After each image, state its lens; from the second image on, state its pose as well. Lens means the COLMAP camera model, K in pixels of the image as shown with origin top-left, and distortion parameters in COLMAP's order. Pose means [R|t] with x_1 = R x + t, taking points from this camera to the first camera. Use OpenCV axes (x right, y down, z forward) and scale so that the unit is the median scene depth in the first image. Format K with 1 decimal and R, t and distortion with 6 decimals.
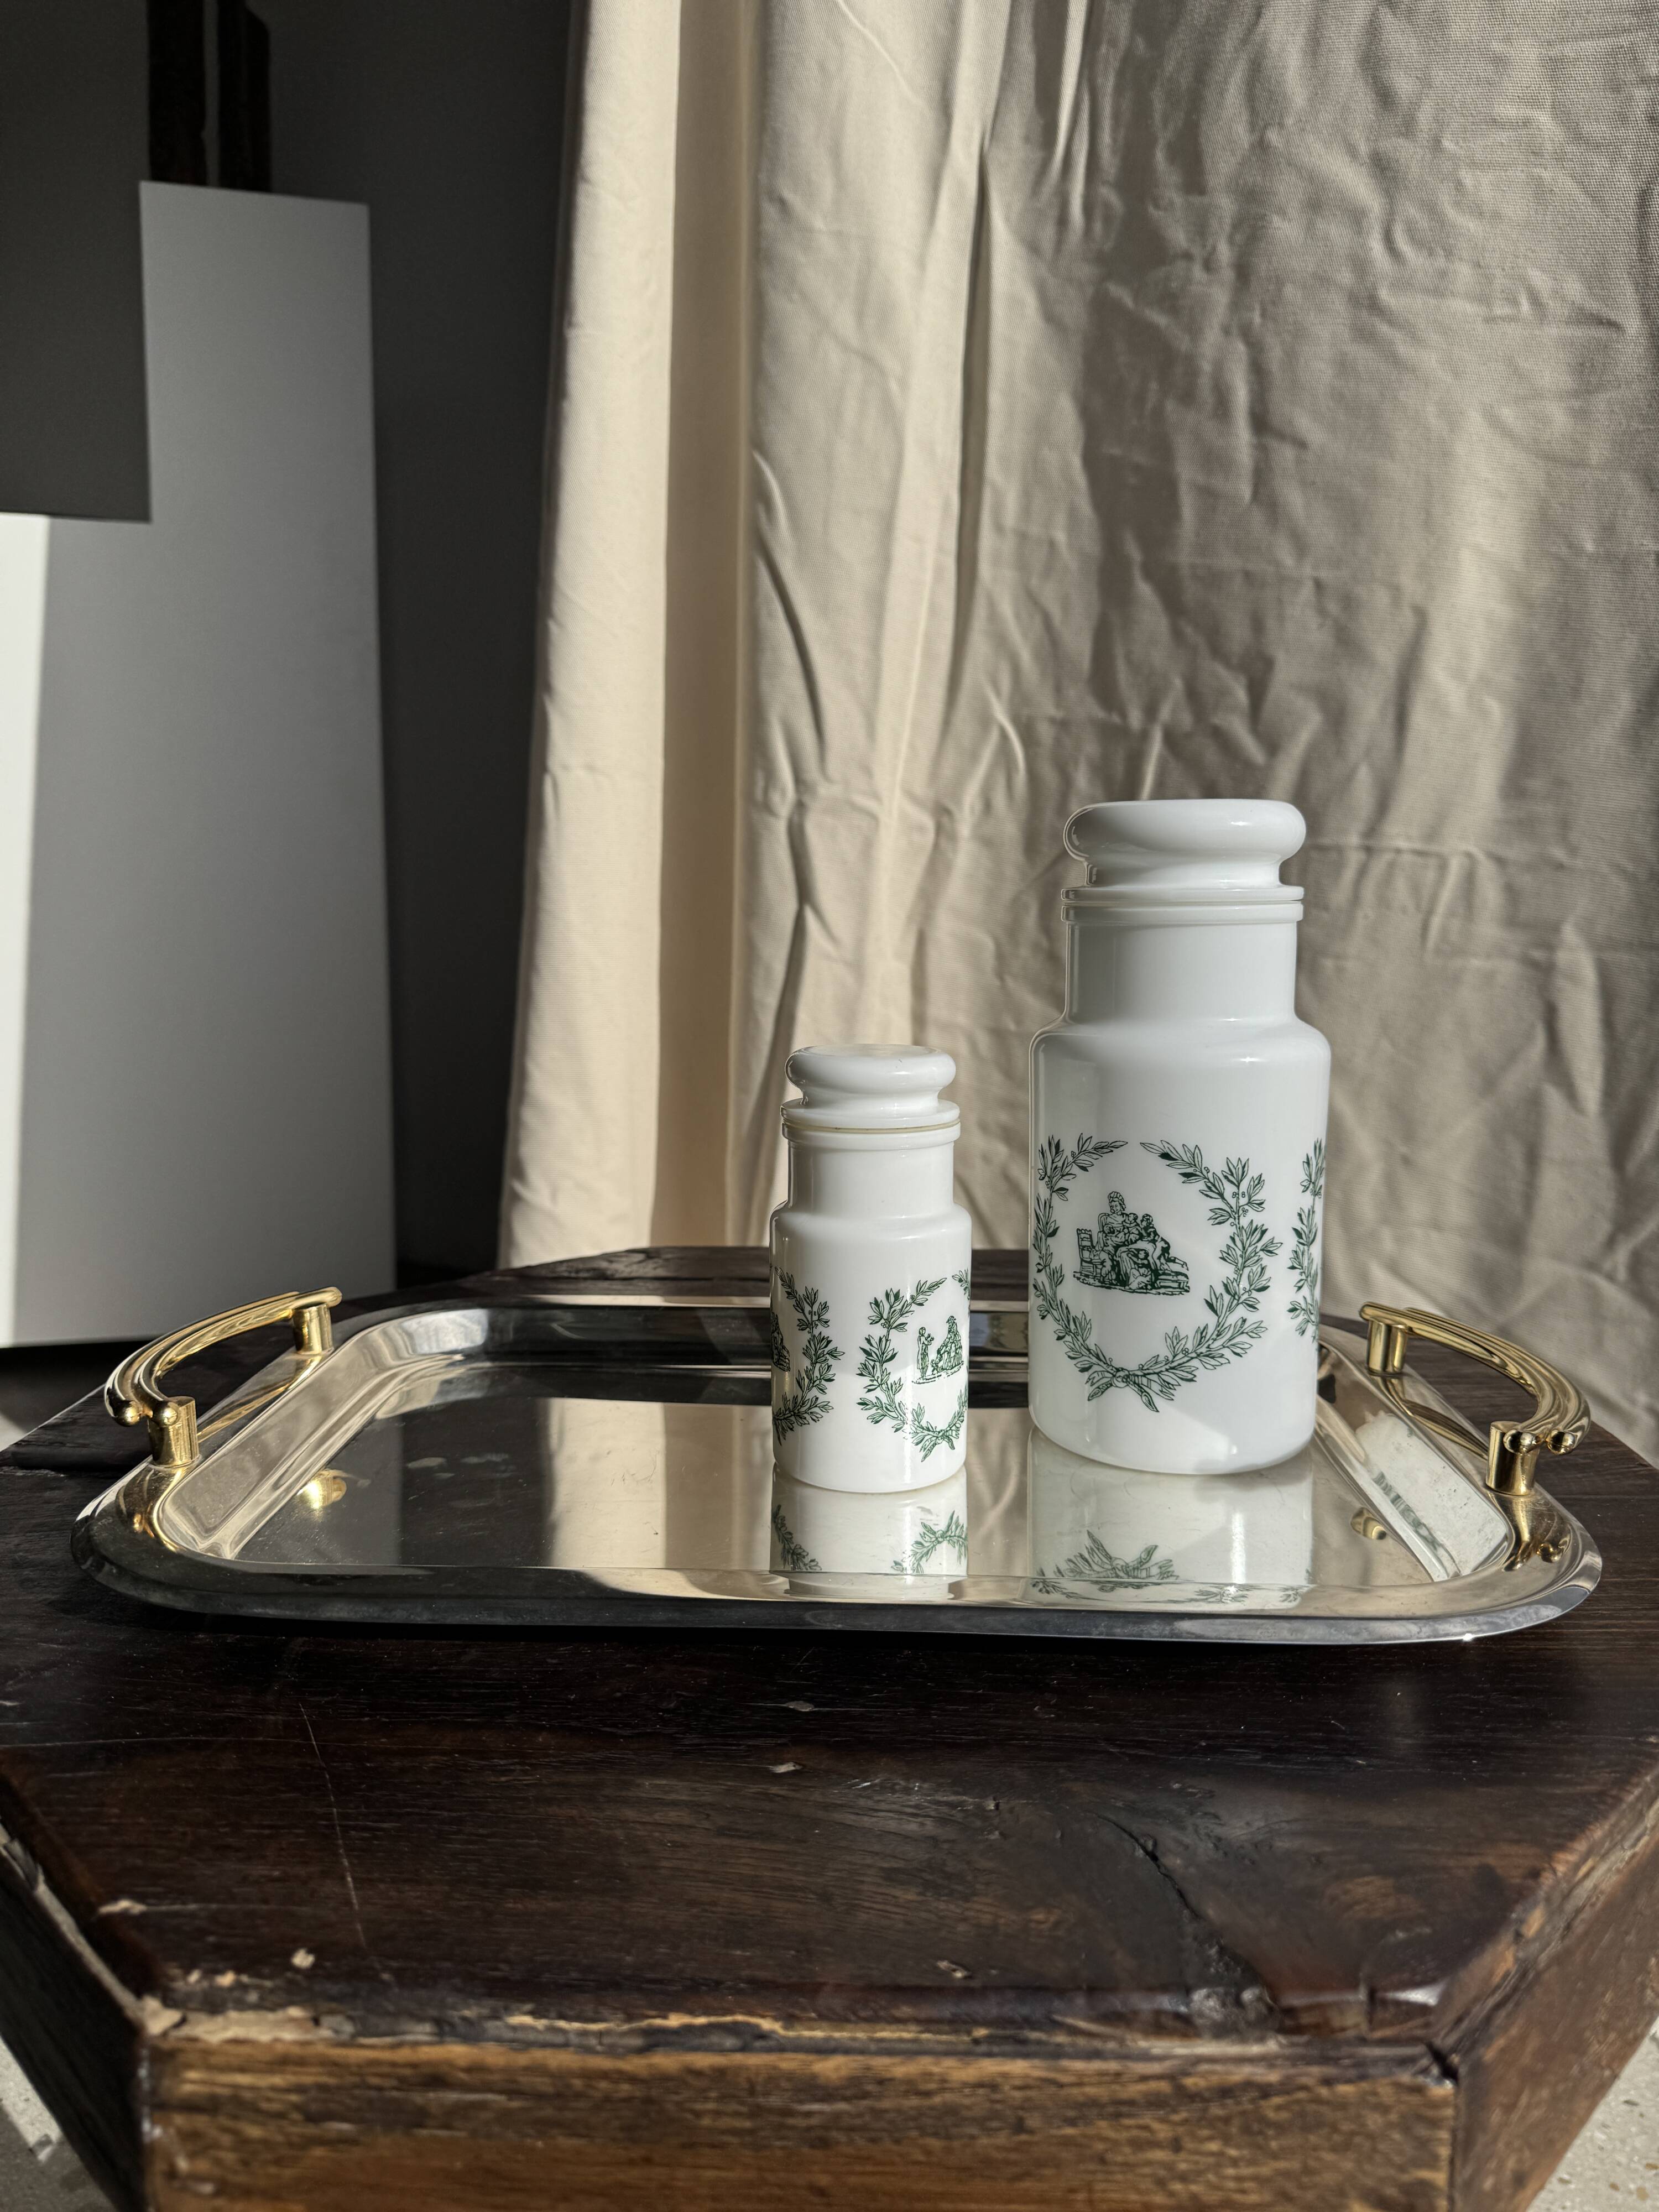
lens RADIAL K [[1571.3, 0, 825.1], [0, 1571.3, 1101.4], [0, 0, 1]] dist [0.188906, -0.368584]
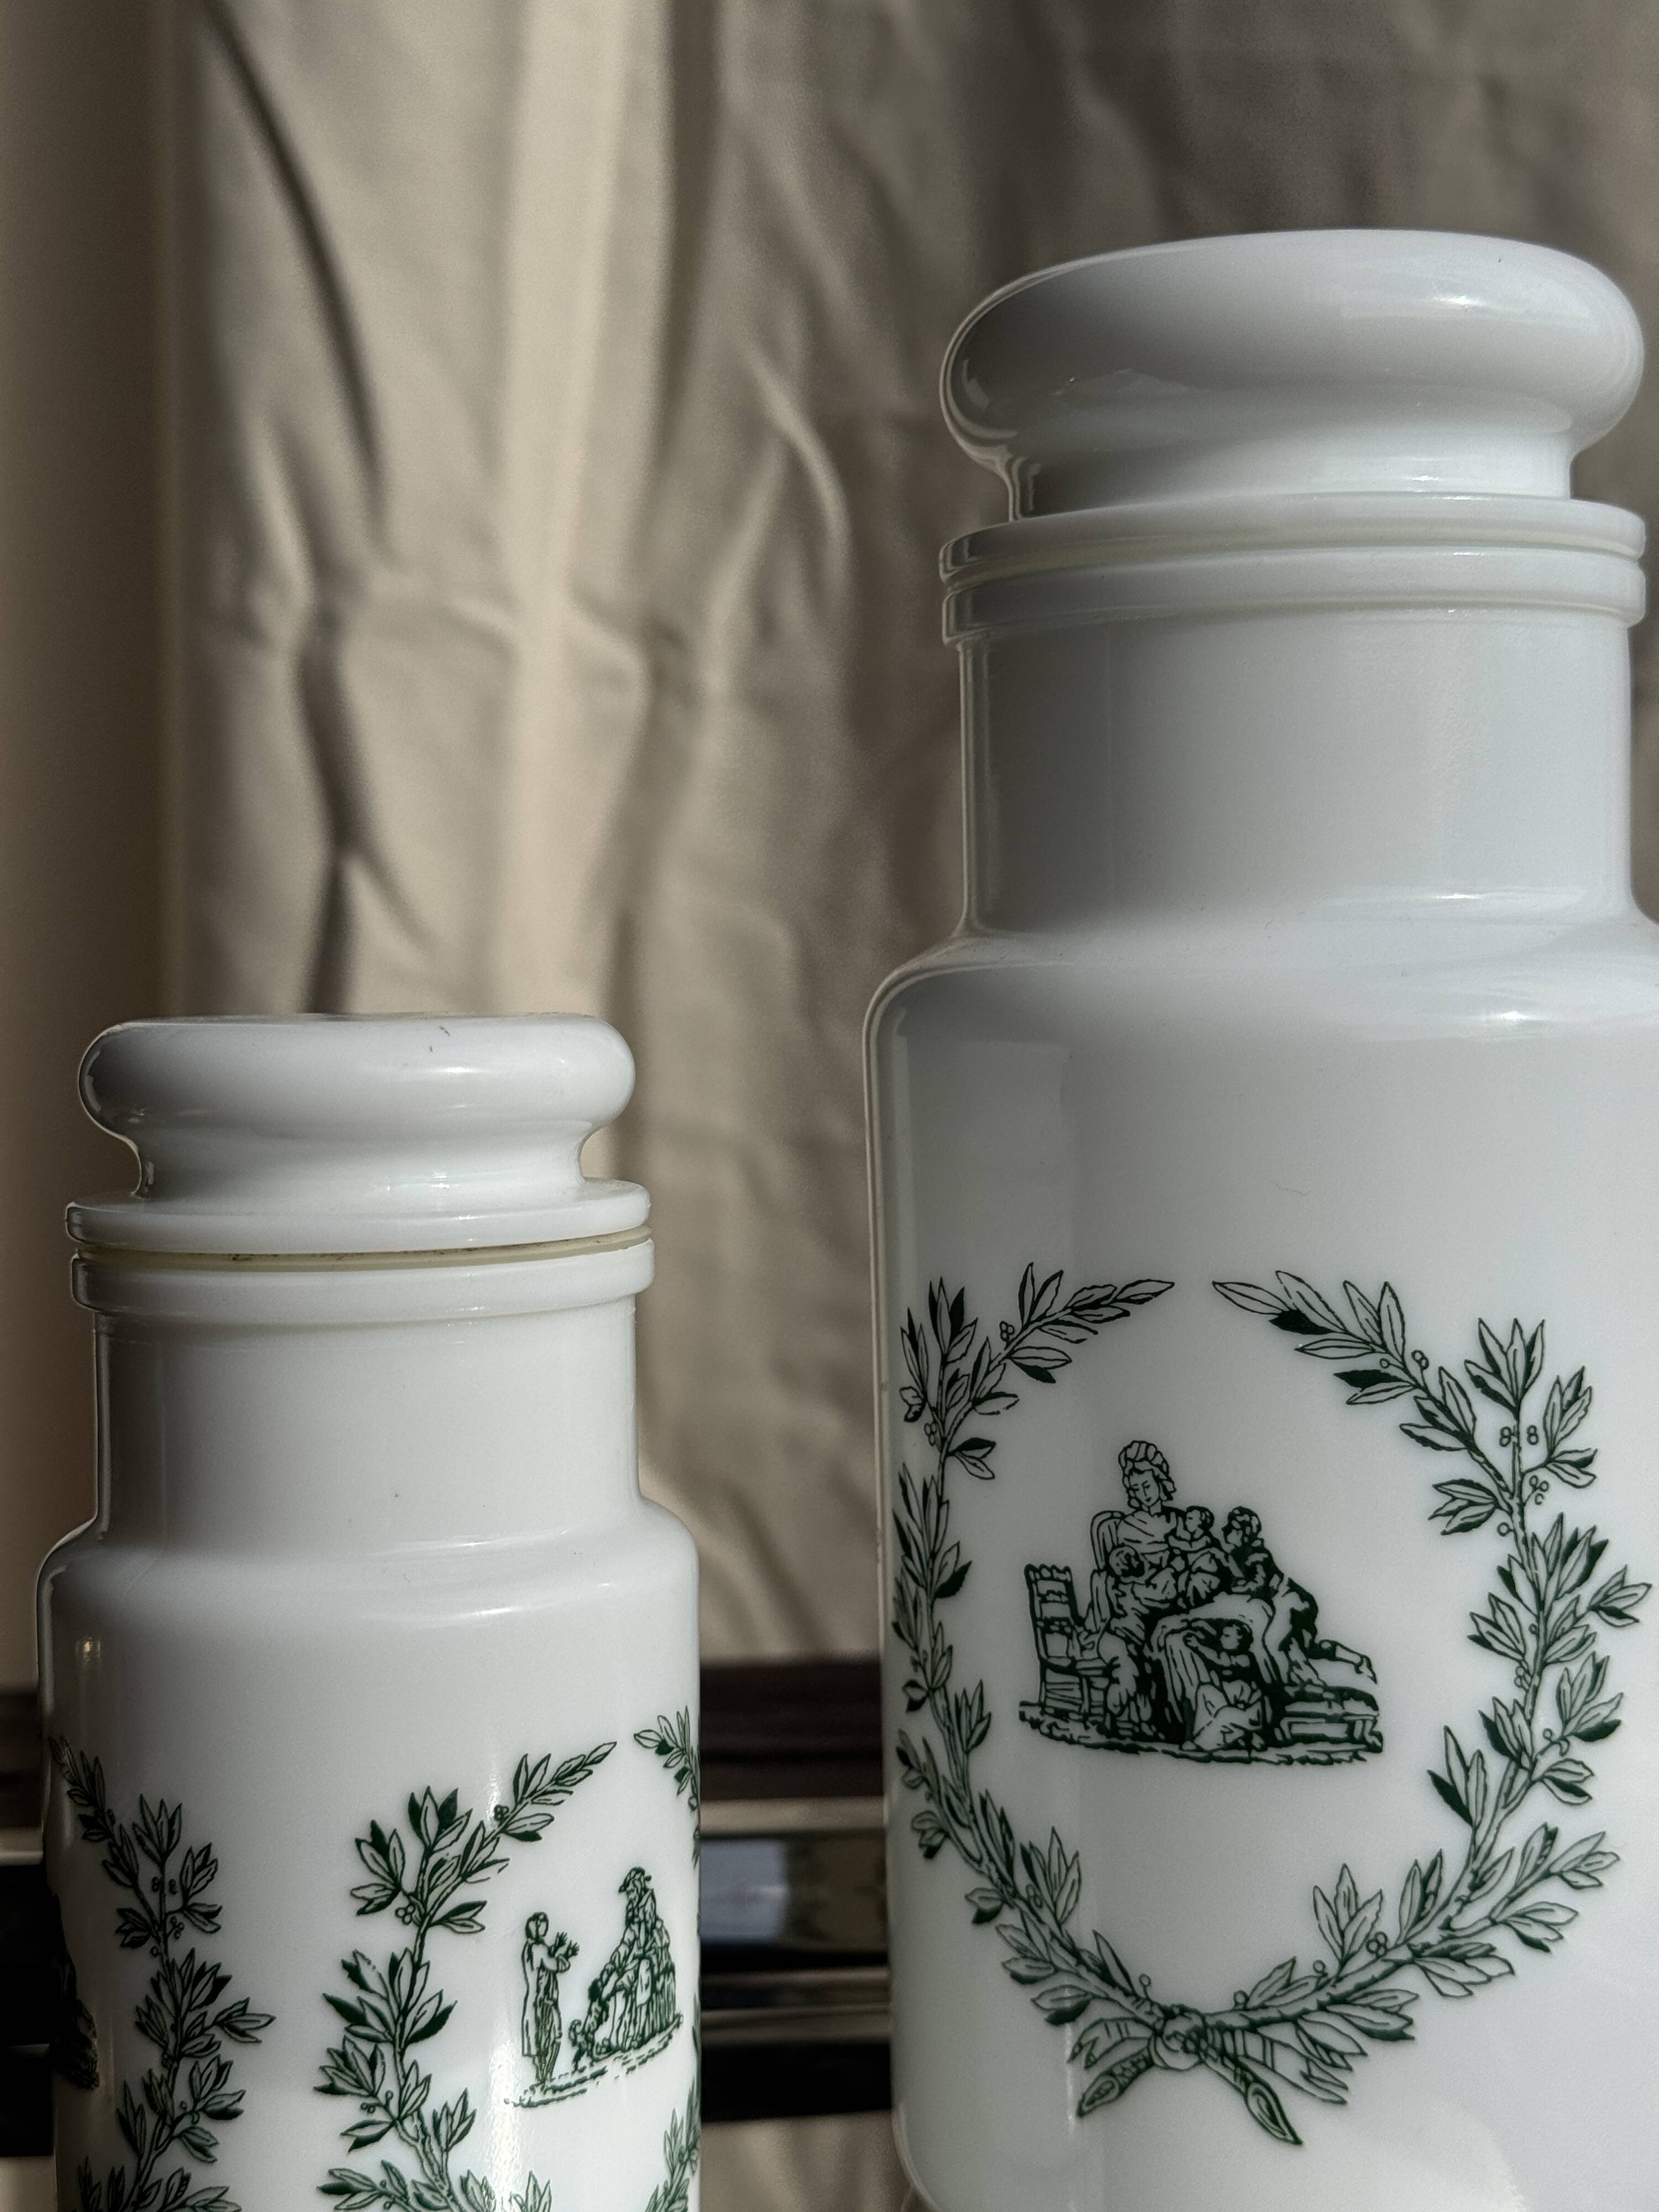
lens RADIAL K [[3056.4, 0, 838.2], [0, 3056.4, 1114.1], [0, 0, 1]] dist [0.172784, -0.457447]
pose [[0.993943, -0.022399, 0.107592, 0.057267], [0.031826, 0.995724, -0.086719, 0.042521], [-0.105190, 0.089617, 0.990406, 0.383291]]
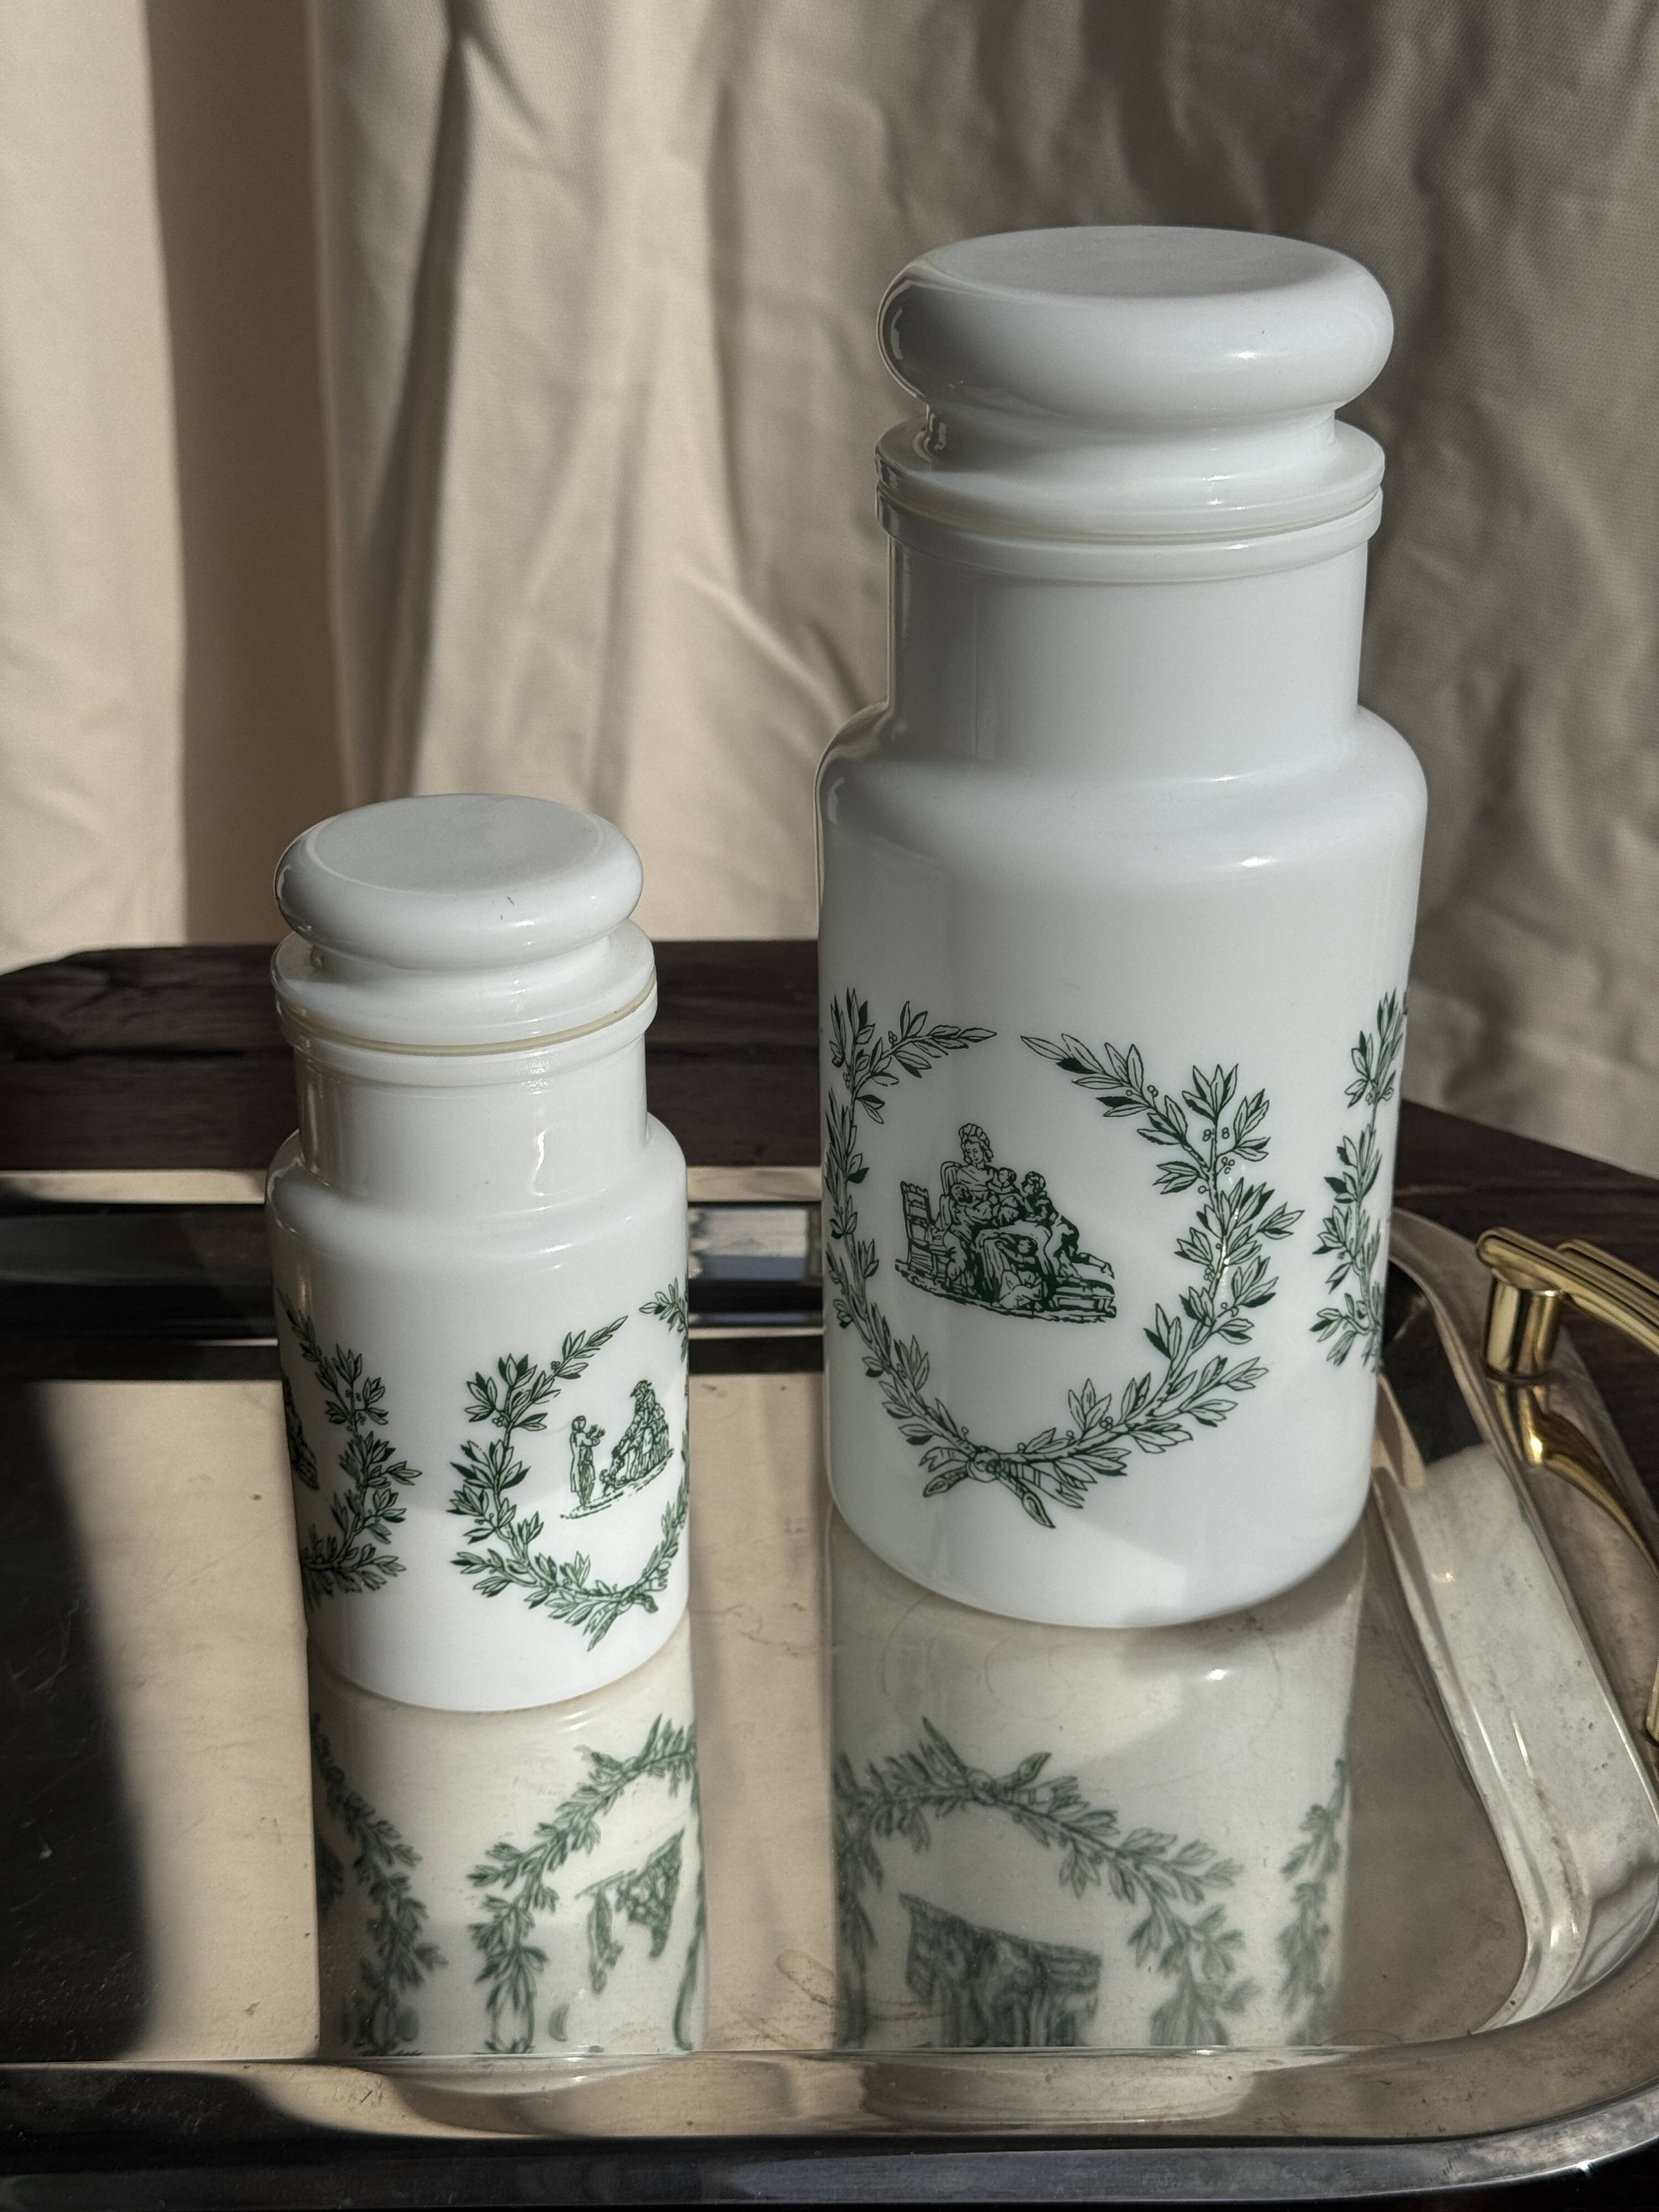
lens RADIAL K [[3138.4, 0, 821.7], [0, 3138.4, 1109.1], [0, 0, 1]] dist [0.147259, 0.016732]
pose [[0.998443, -0.026243, 0.049231, 0.088205], [0.011058, 0.958035, 0.286439, -0.222506], [-0.054682, -0.285448, 0.956833, 0.075221]]
